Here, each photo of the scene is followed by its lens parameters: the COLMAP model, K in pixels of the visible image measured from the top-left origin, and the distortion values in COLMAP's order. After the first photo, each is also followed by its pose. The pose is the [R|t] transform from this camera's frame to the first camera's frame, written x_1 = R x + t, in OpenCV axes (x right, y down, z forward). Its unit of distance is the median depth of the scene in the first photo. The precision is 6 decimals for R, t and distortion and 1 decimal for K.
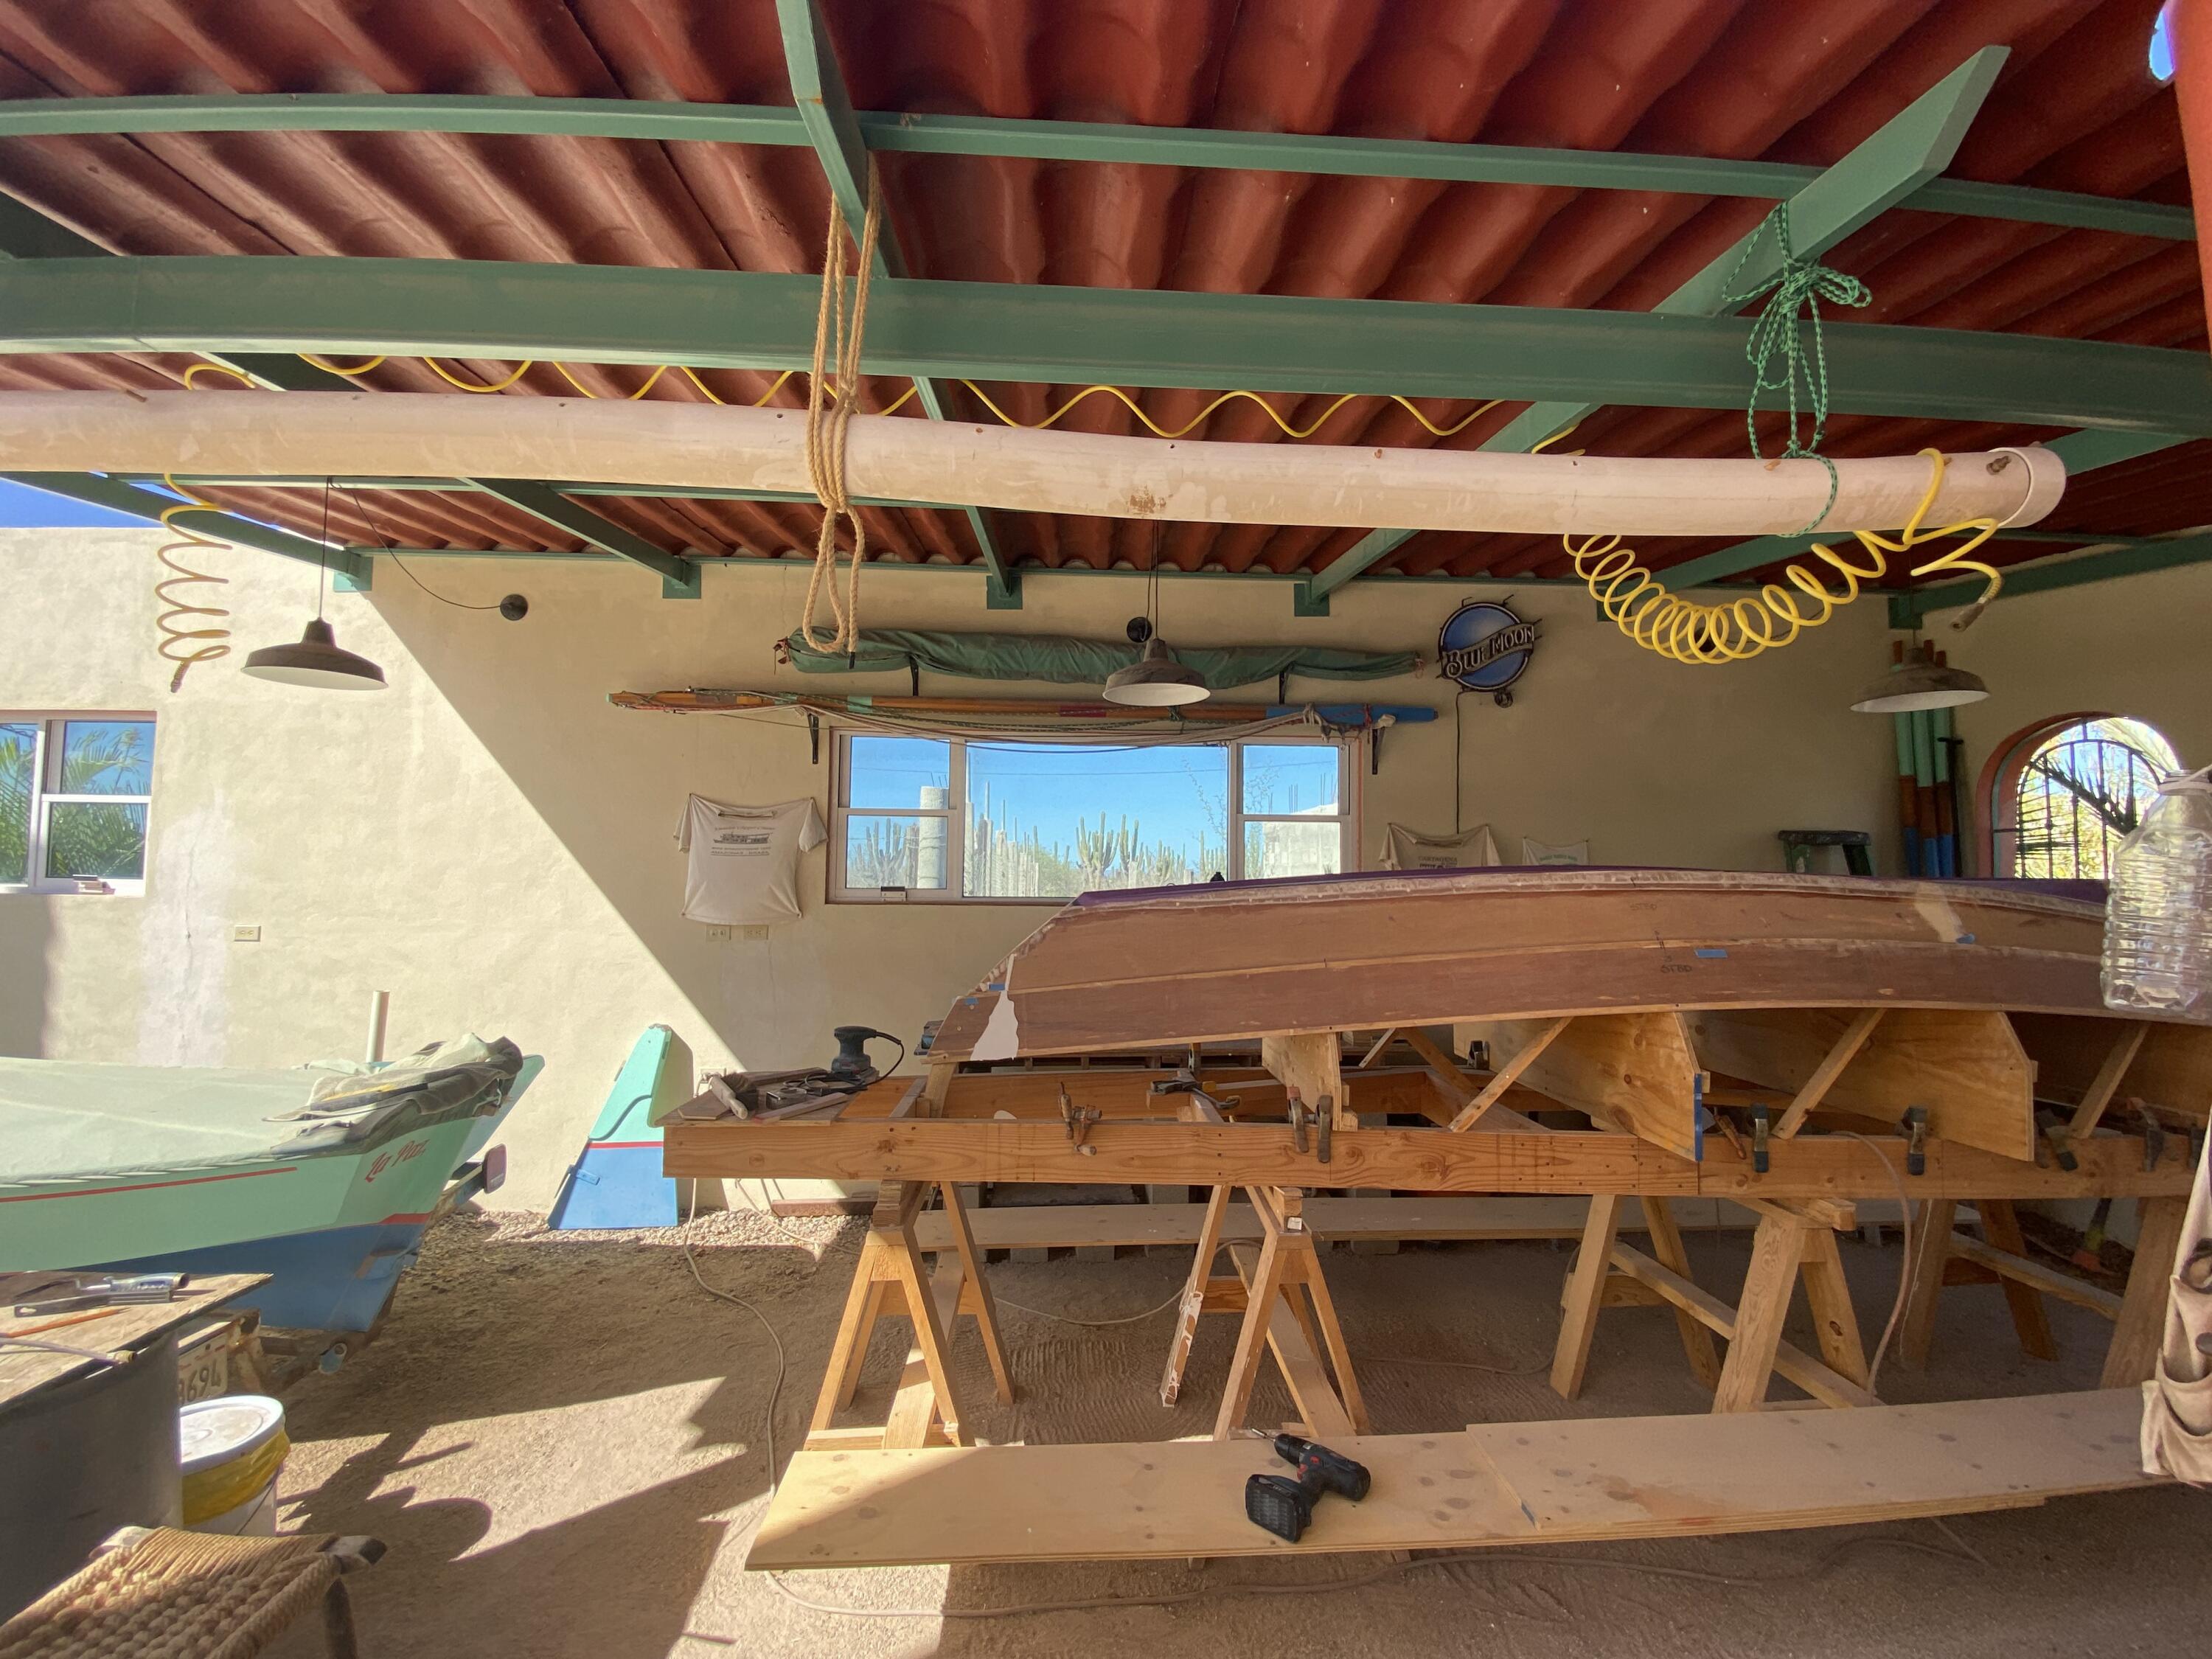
lens RADIAL K [[914.4, 0, 1109.9], [0, 914.4, 827.6], [0, 0, 1]] dist [-0.006265, -0.004799]
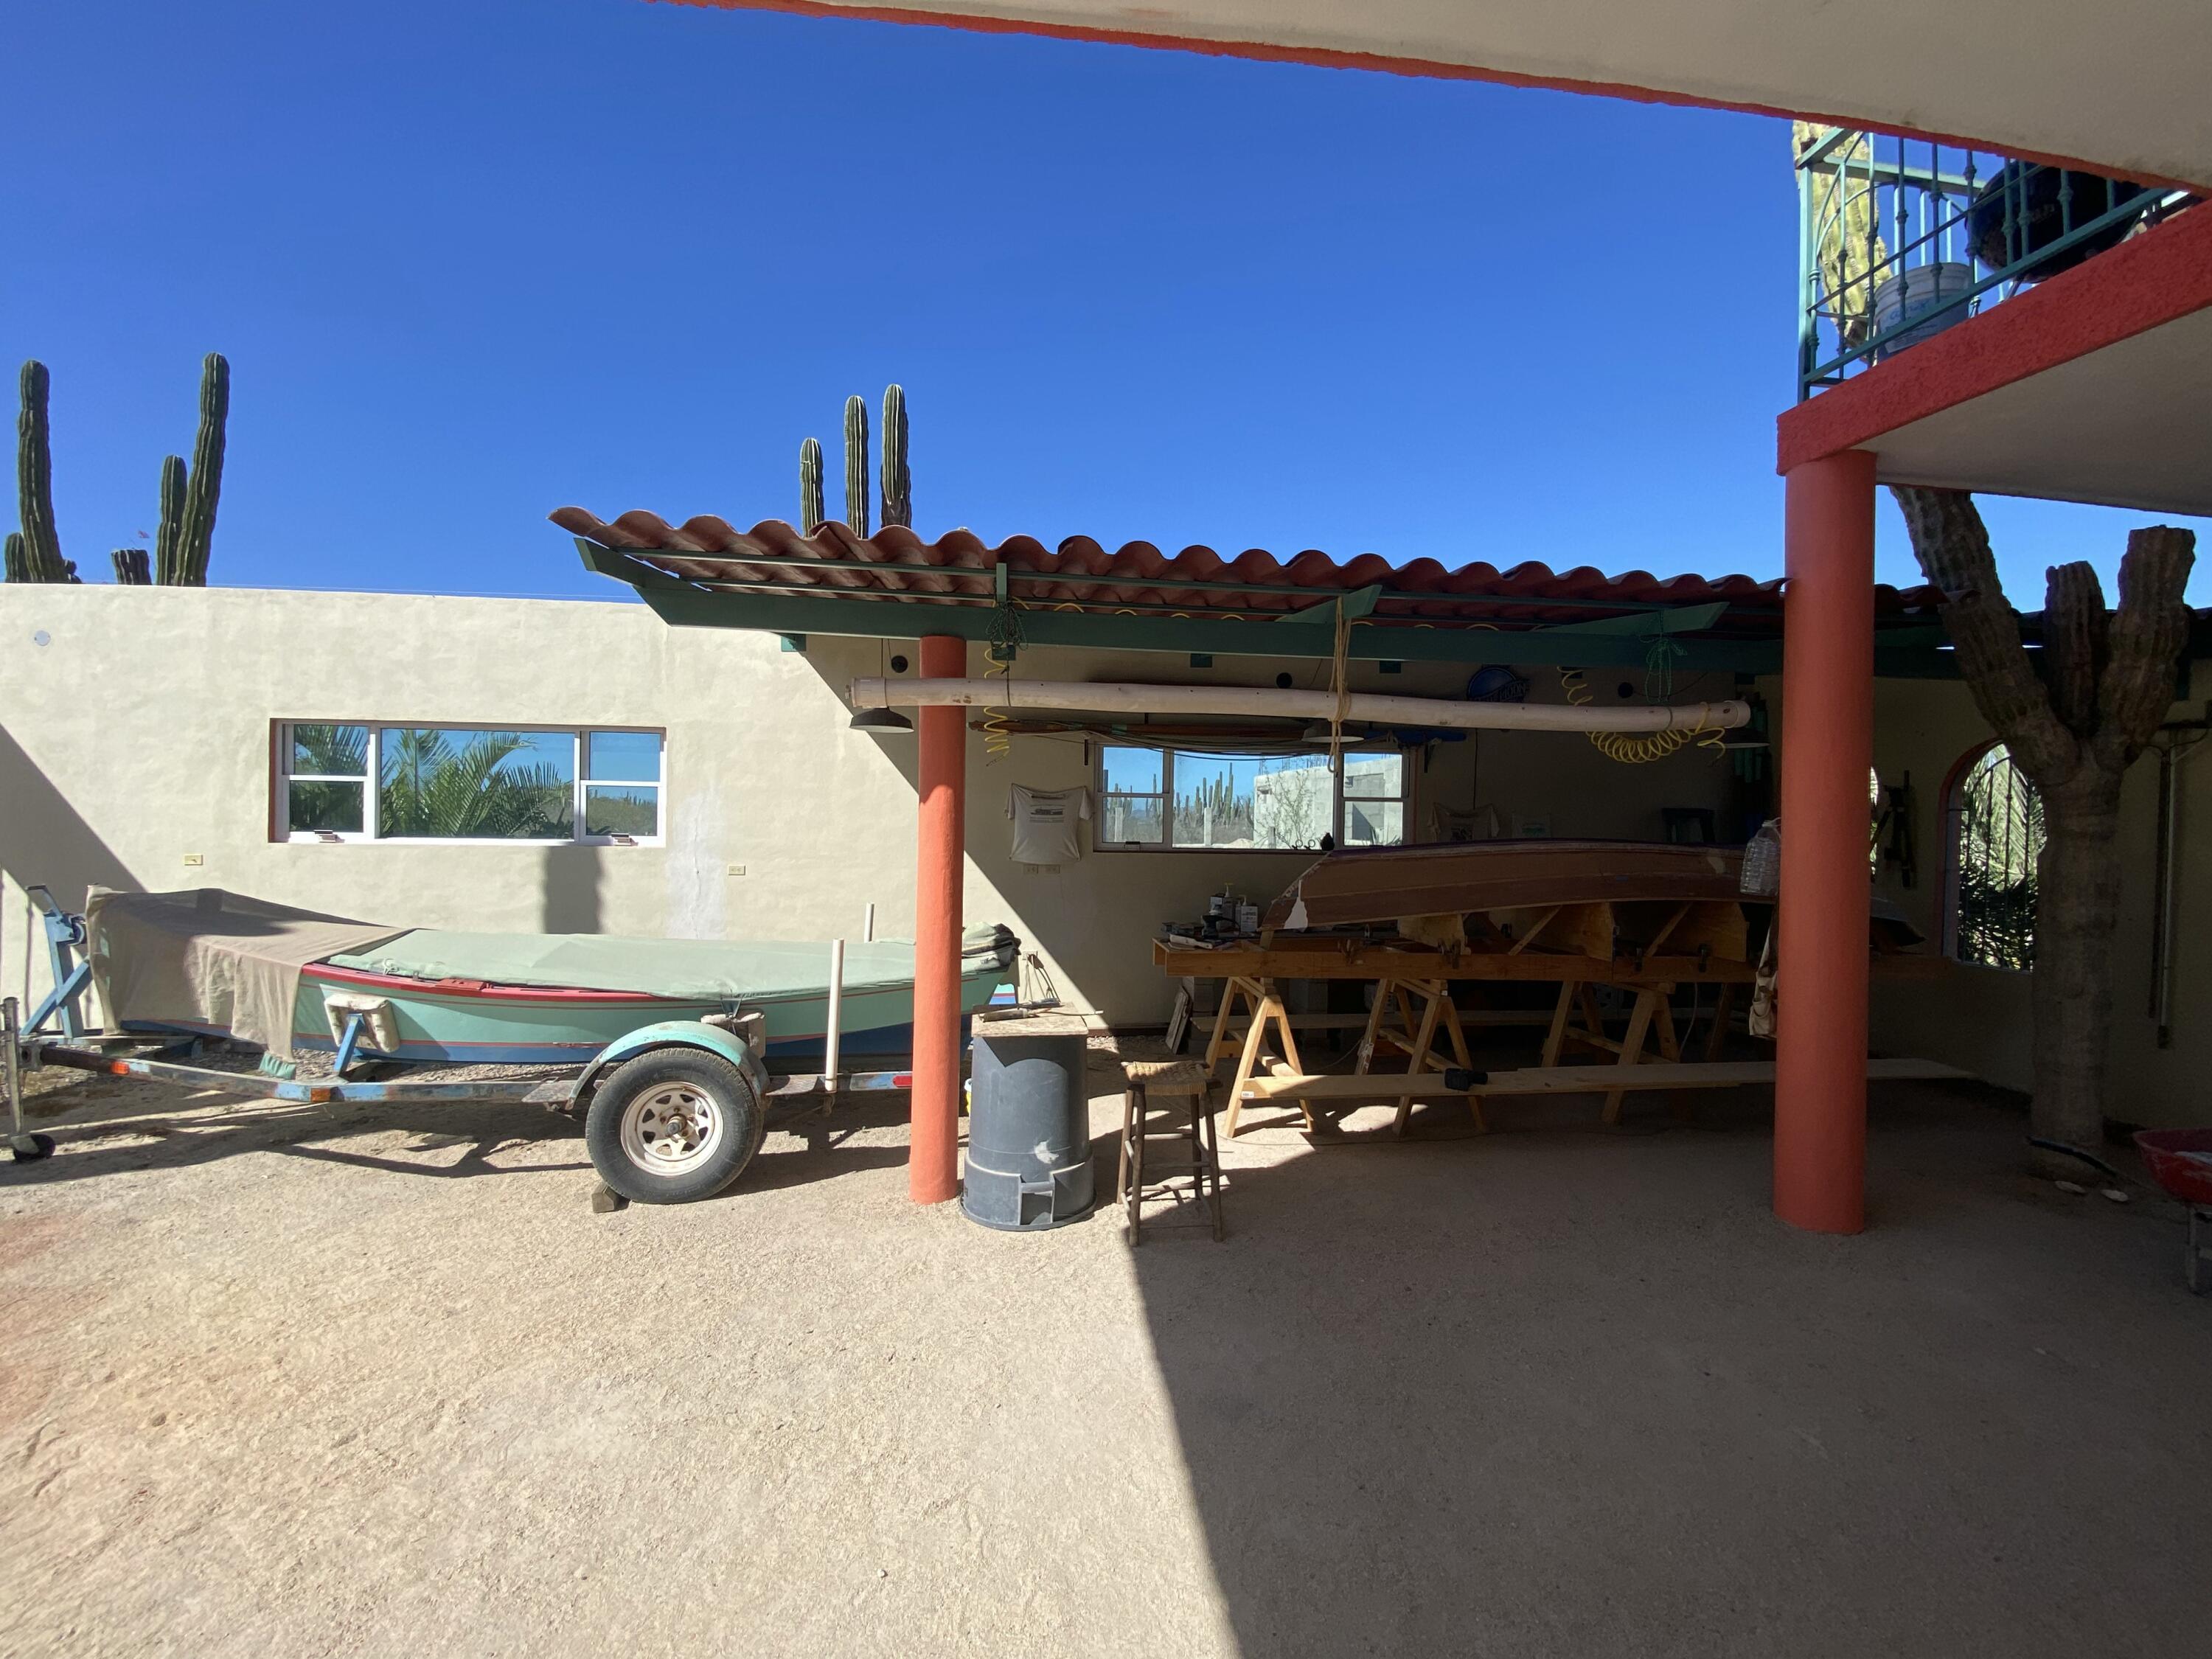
lens RADIAL K [[914.4, 0, 1103.7], [0, 914.4, 831.6], [0, 0, 1]] dist [-0.006265, -0.004799]
pose [[0.997621, 0.003636, 0.068836, -0.423342], [-0.008484, 0.997492, 0.070275, -0.068474], [-0.068408, -0.070692, 0.995150, -0.628808]]
